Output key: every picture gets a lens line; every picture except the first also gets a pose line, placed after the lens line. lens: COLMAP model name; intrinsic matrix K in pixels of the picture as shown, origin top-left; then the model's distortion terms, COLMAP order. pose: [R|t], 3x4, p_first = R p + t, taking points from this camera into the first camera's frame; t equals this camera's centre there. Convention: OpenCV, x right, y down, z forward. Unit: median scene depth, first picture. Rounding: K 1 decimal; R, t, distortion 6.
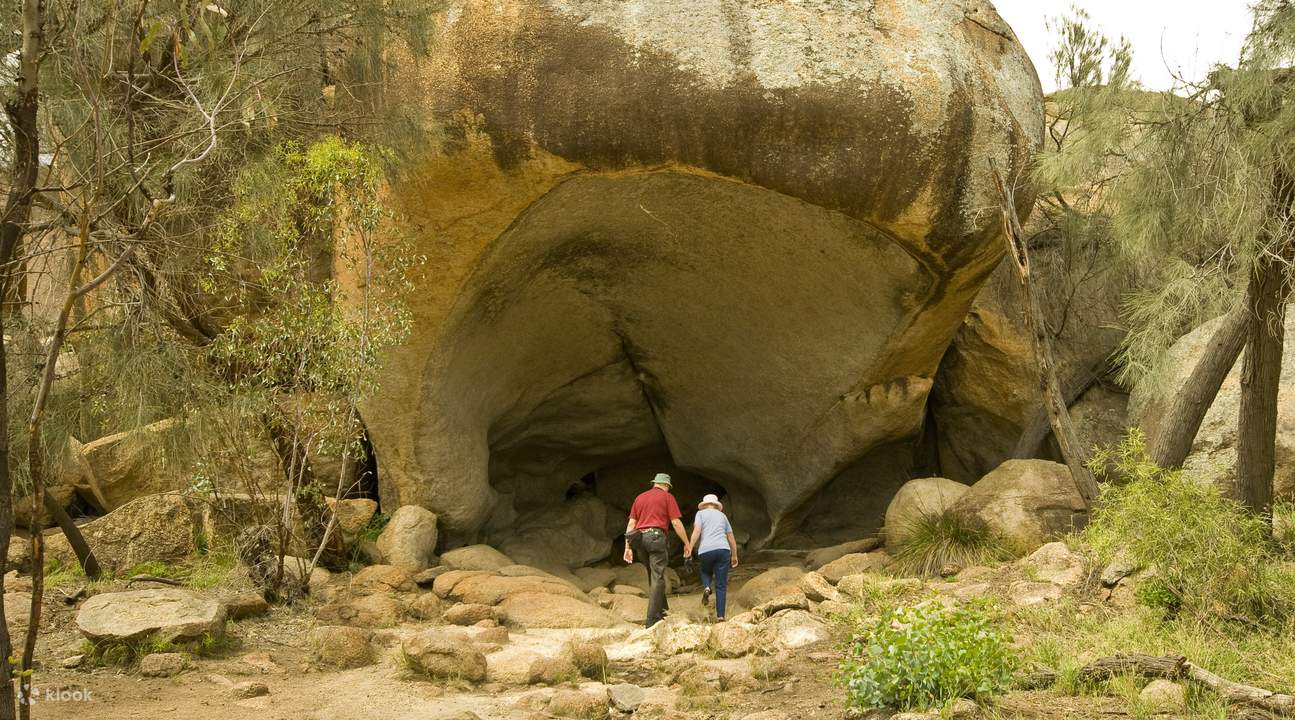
lens RADIAL K [[1525.8, 0, 743.7], [0, 1525.8, 399.7], [0, 0, 1]] dist [-0.016027, 0.006379]
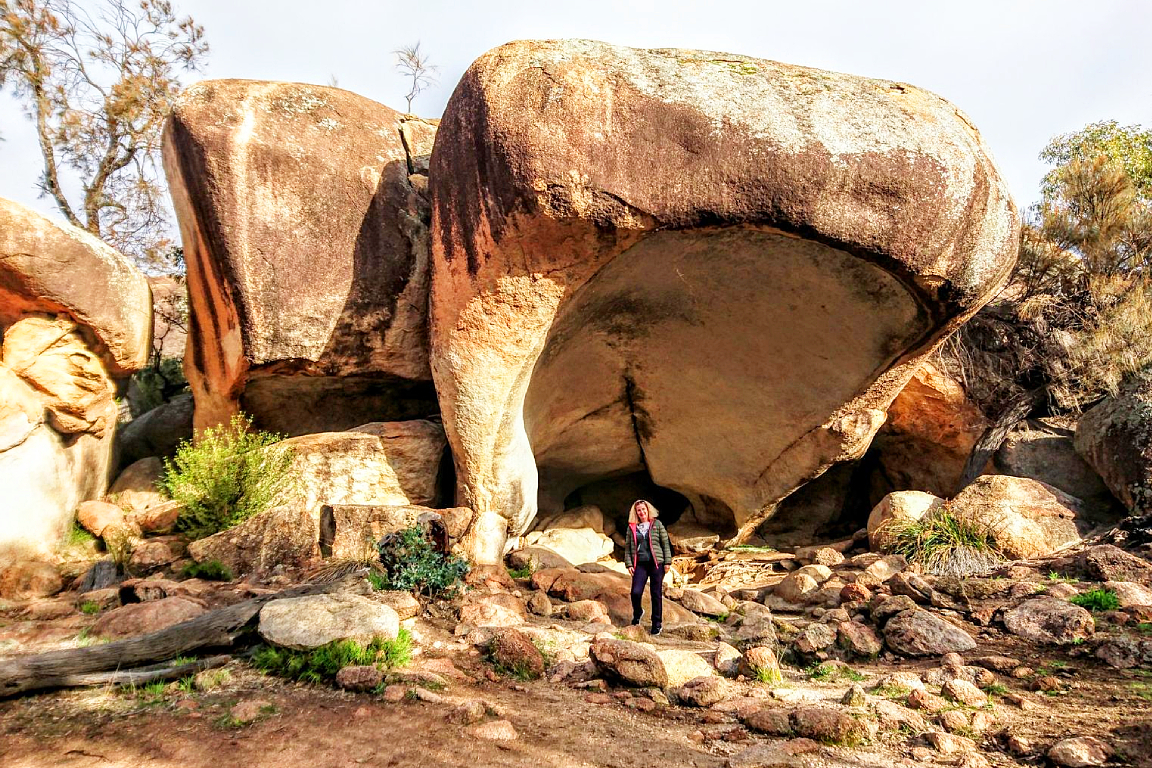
lens RADIAL K [[907.7, 0, 573.9], [0, 907.7, 403.4], [0, 0, 1]] dist [0.268192, -0.654297]
pose [[0.998966, 0.002831, 0.045381, -0.179769], [-0.000515, 0.998699, -0.050982, 0.019145], [-0.045466, 0.050906, 0.997668, 0.260503]]
